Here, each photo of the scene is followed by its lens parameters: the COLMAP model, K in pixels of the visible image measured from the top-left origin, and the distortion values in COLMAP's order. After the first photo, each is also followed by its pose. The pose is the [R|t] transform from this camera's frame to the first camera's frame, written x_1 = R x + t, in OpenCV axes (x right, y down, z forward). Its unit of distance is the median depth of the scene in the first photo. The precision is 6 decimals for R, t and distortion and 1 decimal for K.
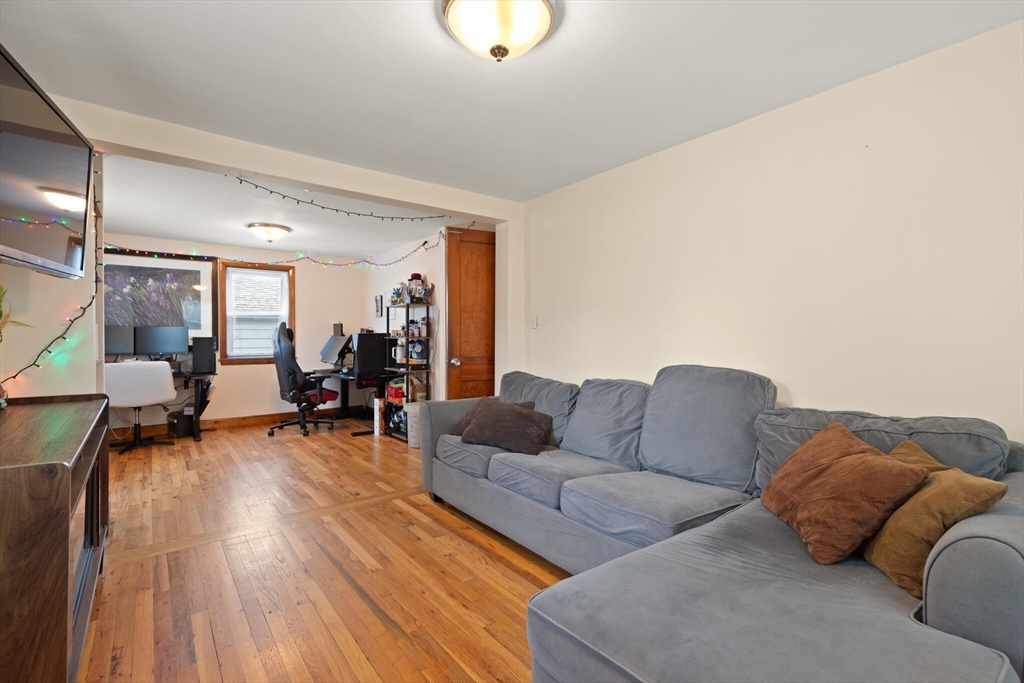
lens RADIAL K [[471.7, 0, 535.0], [0, 471.7, 339.6], [0, 0, 1]] dist [-0.023413, -0.000018]
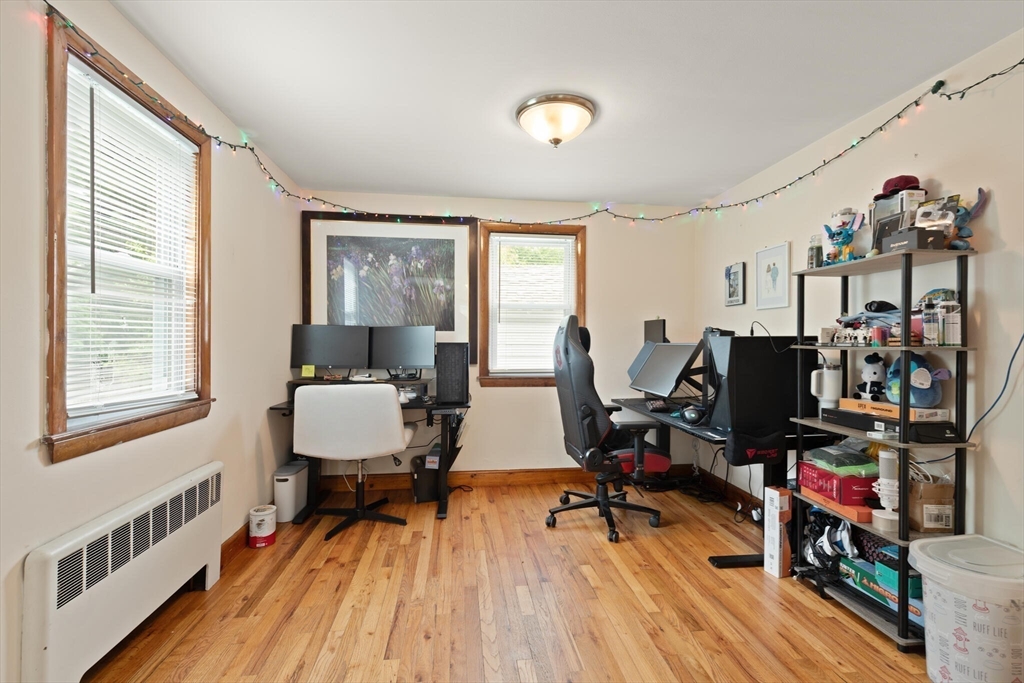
lens RADIAL K [[469.6, 0, 522.3], [0, 469.6, 339.2], [0, 0, 1]] dist [0.002683, 0.000139]
pose [[0.851195, 0.003503, -0.524838, -0.305461], [-0.010143, 0.999901, -0.009777, -0.004313], [0.524751, 0.013646, 0.851146, 0.512848]]
